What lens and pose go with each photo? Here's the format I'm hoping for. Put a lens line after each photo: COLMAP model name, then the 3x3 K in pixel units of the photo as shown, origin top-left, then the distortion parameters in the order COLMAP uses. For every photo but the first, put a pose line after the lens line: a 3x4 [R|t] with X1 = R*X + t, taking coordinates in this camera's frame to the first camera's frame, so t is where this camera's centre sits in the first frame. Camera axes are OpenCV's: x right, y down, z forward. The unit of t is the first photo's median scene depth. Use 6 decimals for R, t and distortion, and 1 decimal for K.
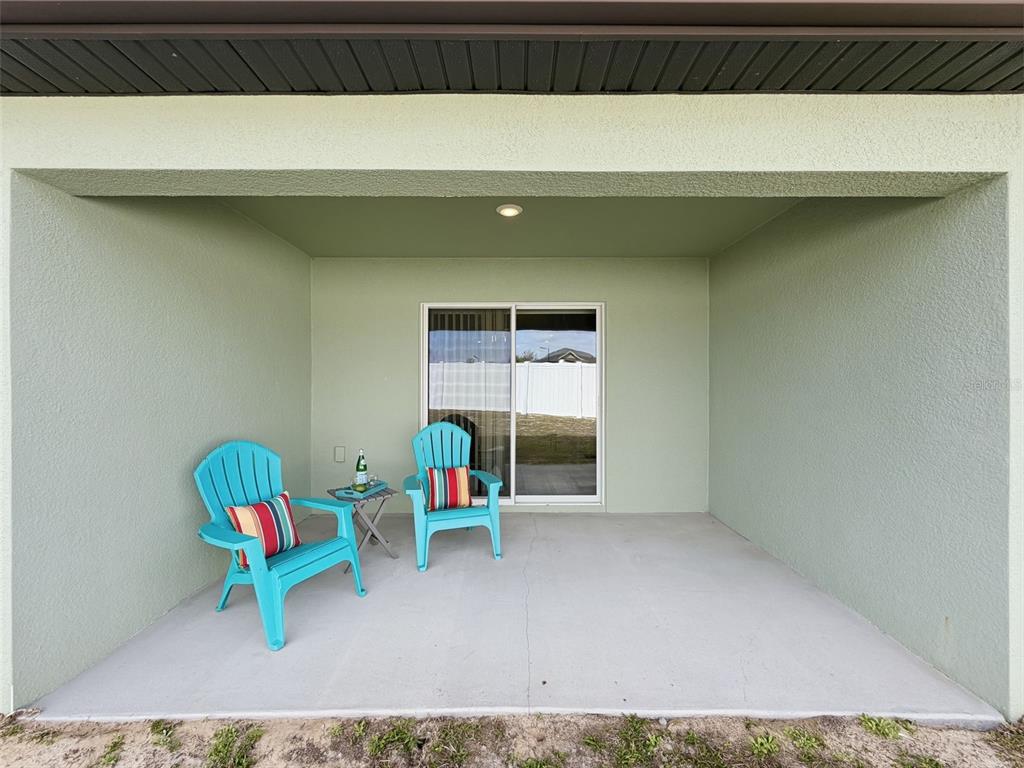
lens RADIAL K [[410.5, 0, 512.9], [0, 410.5, 385.5], [0, 0, 1]] dist [-0.000684, 0.000136]
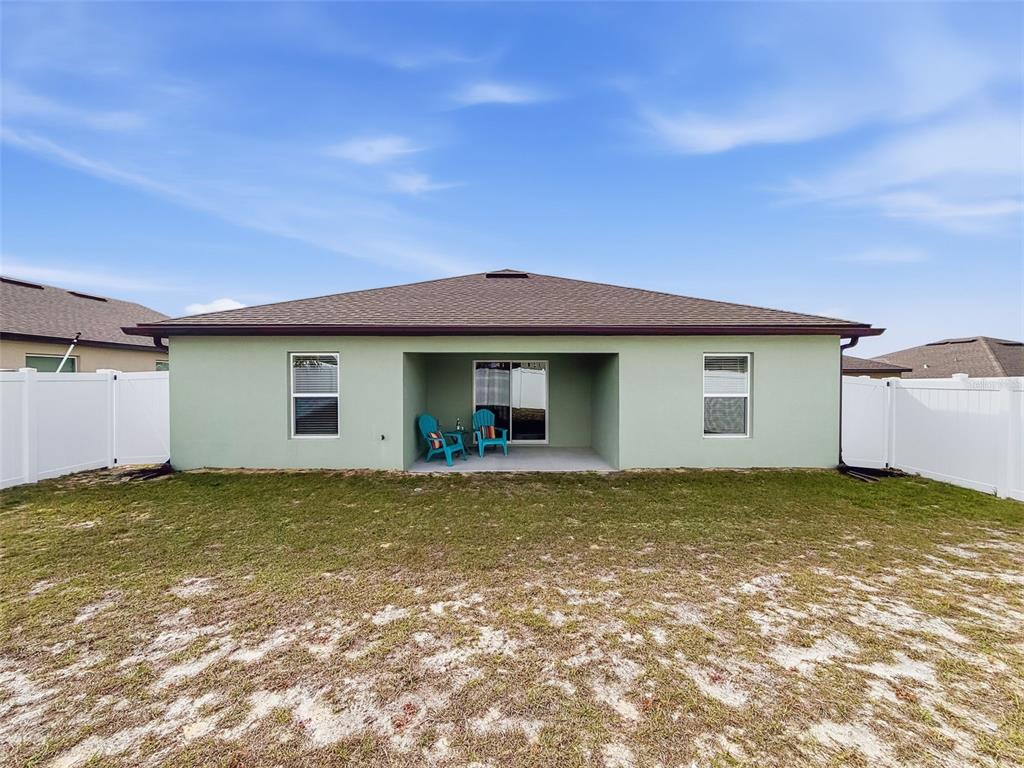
lens RADIAL K [[410.5, 0, 512.9], [0, 410.5, 385.5], [0, 0, 1]] dist [-0.000684, 0.000136]
pose [[0.999909, 0.003127, 0.013119, -0.024084], [-0.003149, 0.999994, 0.001625, -0.067726], [-0.013114, -0.001667, 0.999913, -1.582910]]
